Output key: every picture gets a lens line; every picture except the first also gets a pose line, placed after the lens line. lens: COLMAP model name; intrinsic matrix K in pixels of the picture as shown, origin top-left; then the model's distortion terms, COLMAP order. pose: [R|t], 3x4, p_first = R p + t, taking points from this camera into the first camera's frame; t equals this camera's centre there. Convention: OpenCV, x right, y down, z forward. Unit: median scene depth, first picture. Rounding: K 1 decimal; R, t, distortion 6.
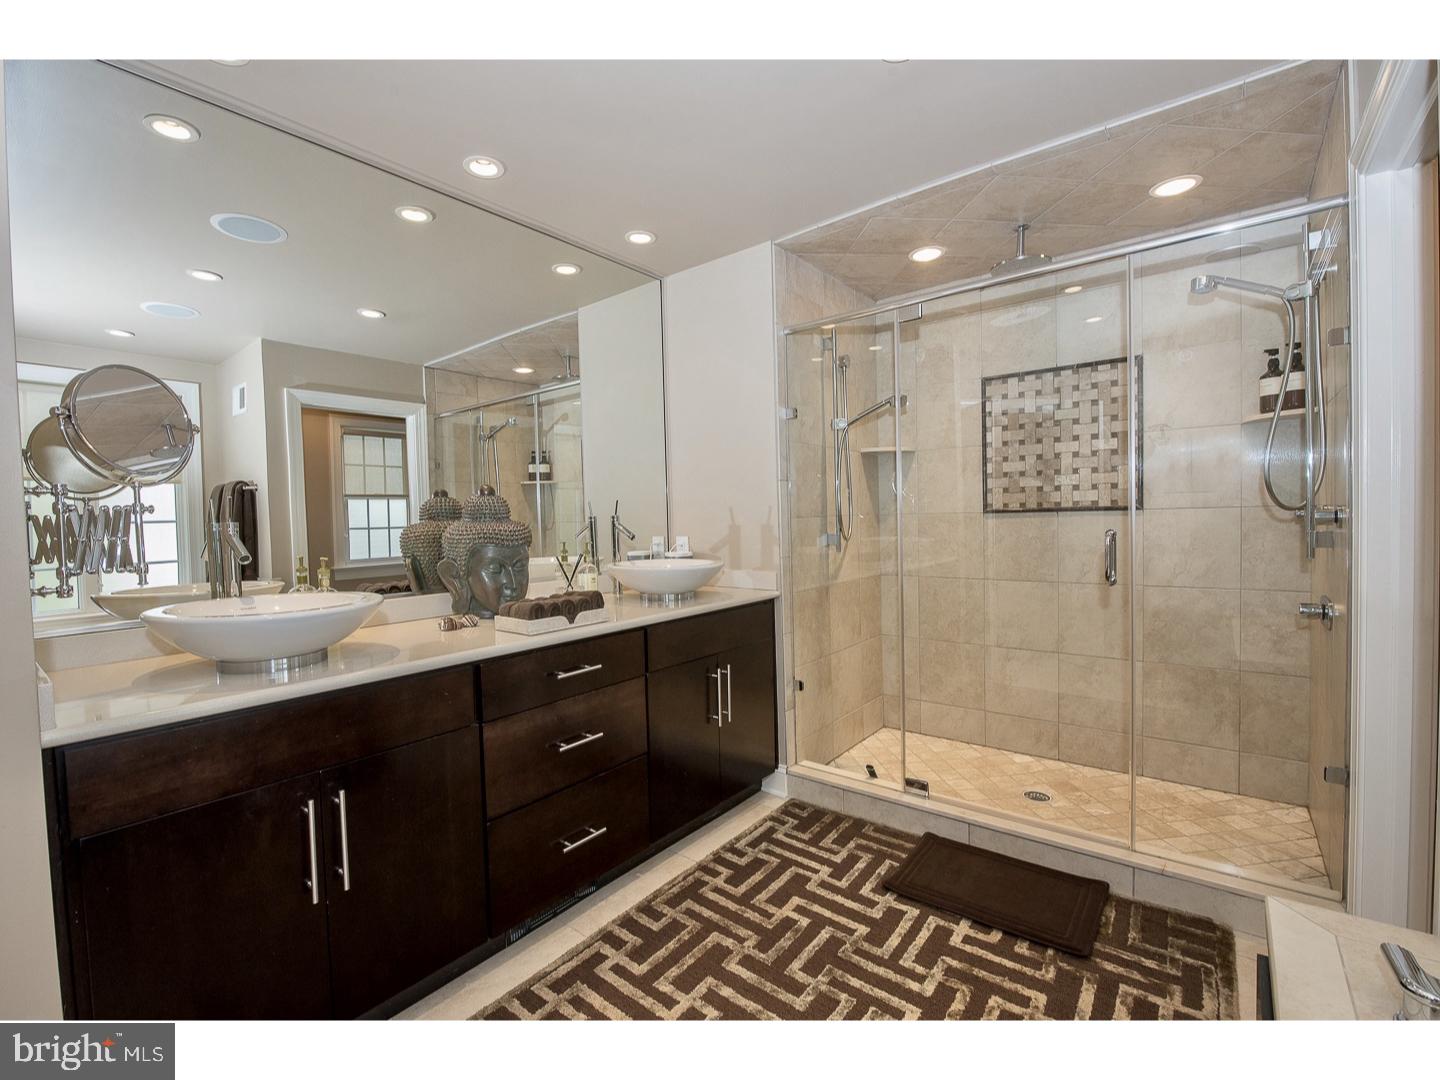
lens RADIAL K [[633.7, 0, 719.5], [0, 633.7, 540.1], [0, 0, 1]] dist [-0.008770, -0.001375]
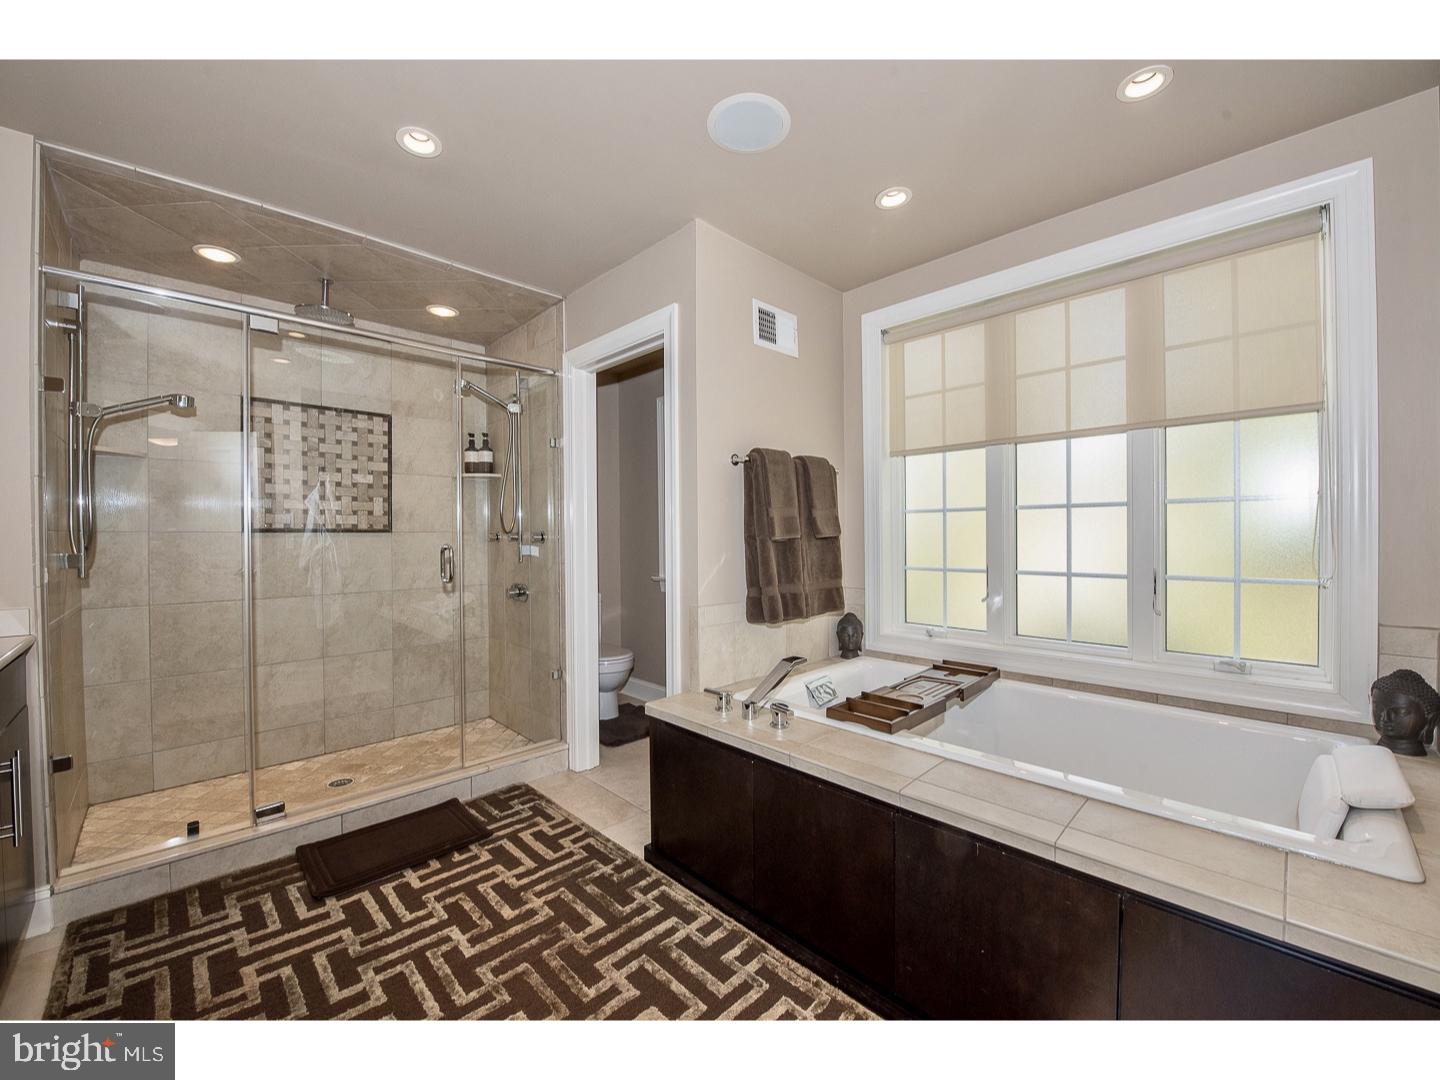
lens RADIAL K [[572.6, 0, 719.2], [0, 572.6, 538.3], [0, 0, 1]] dist [-0.017879, 0.000248]
pose [[0.128437, 0.021396, 0.991487, -0.495265], [0.039442, 0.998866, -0.026665, 0.026644], [-0.990933, 0.042531, 0.127448, 0.214150]]
